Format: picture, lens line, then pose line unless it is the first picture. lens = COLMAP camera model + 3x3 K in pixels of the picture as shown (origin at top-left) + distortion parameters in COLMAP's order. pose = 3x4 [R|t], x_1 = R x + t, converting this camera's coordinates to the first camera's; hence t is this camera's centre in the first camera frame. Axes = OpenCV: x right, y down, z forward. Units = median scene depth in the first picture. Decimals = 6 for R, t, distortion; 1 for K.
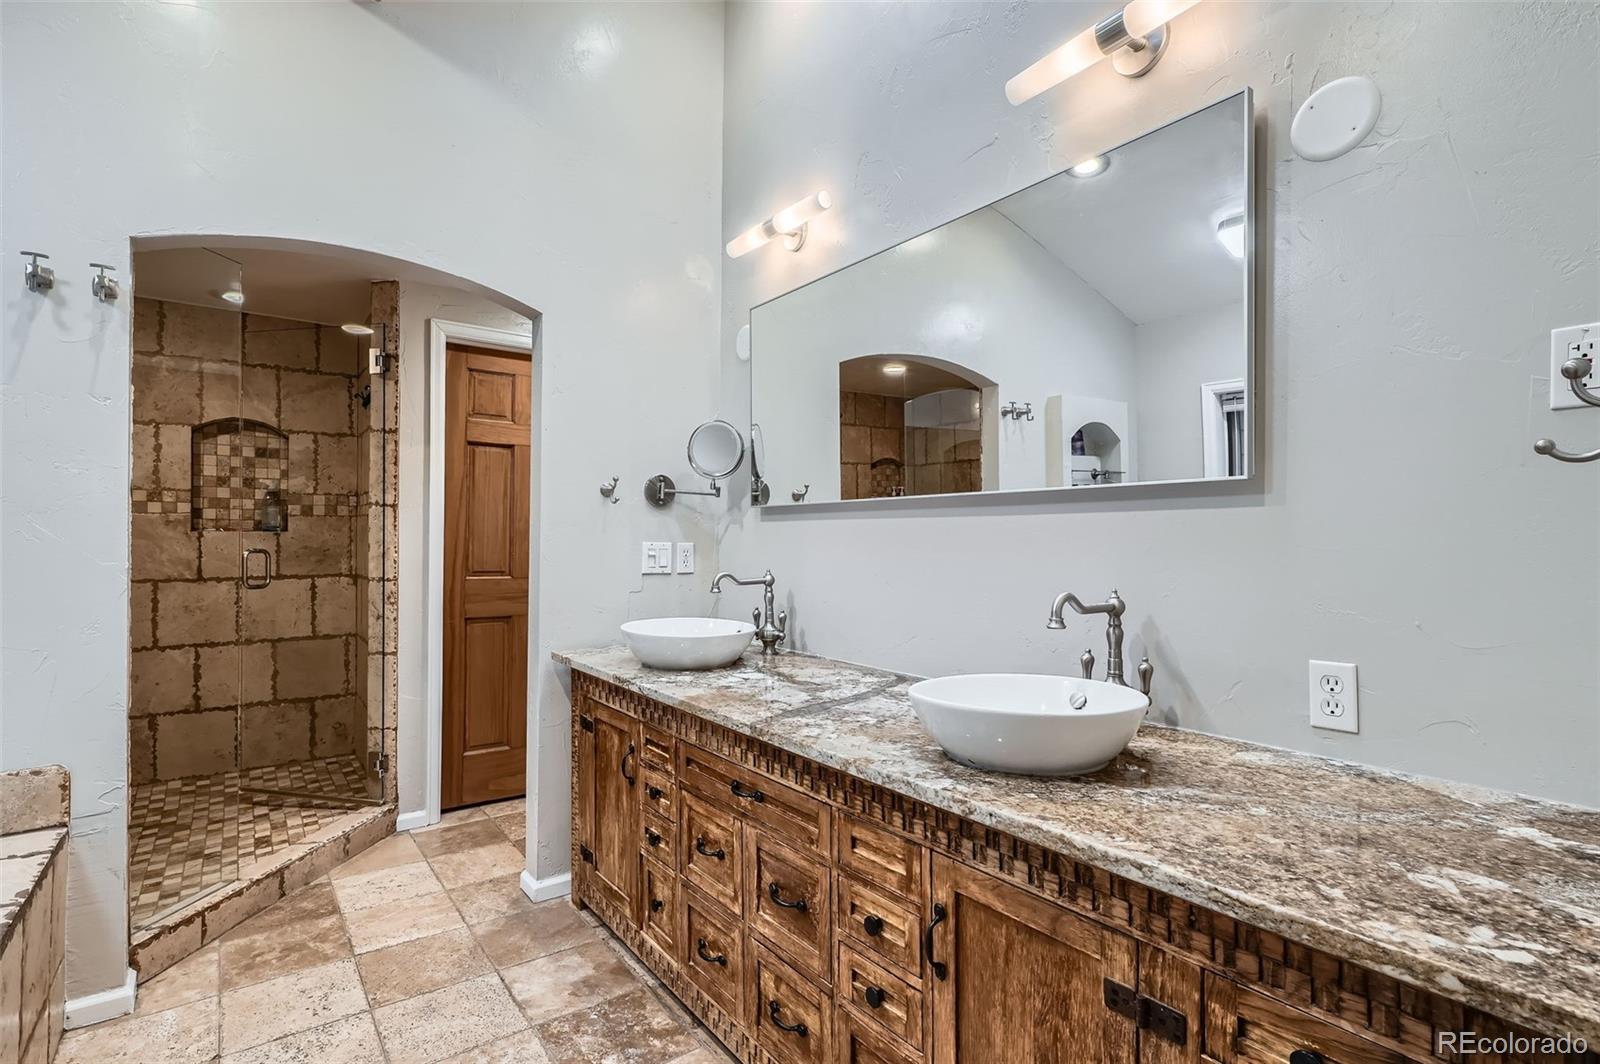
lens RADIAL K [[781.4, 0, 798.4], [0, 781.4, 528.3], [0, 0, 1]] dist [-0.000904, 0.001768]
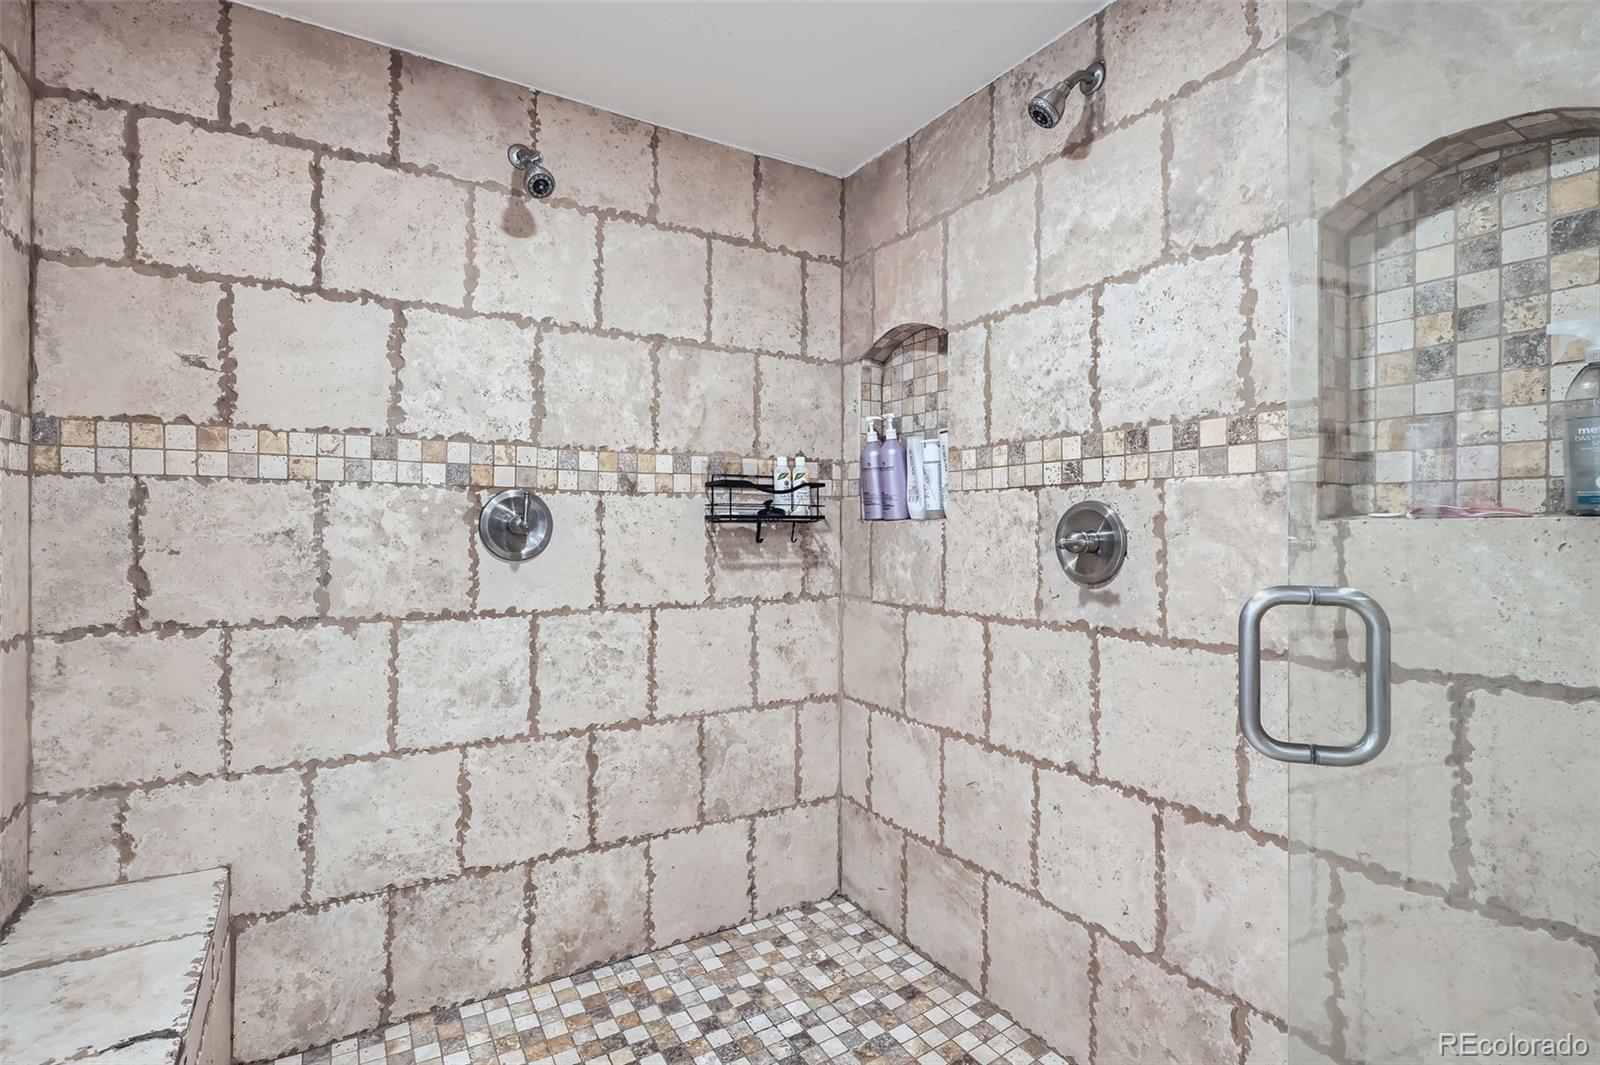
lens RADIAL K [[781.4, 0, 797.8], [0, 781.4, 532.7], [0, 0, 1]] dist [-0.000904, 0.001768]
pose [[-0.087770, -0.005656, -0.996125, -0.409680], [0.003679, 0.999975, -0.006002, 0.010527], [0.996134, -0.004191, -0.087747, 0.790803]]
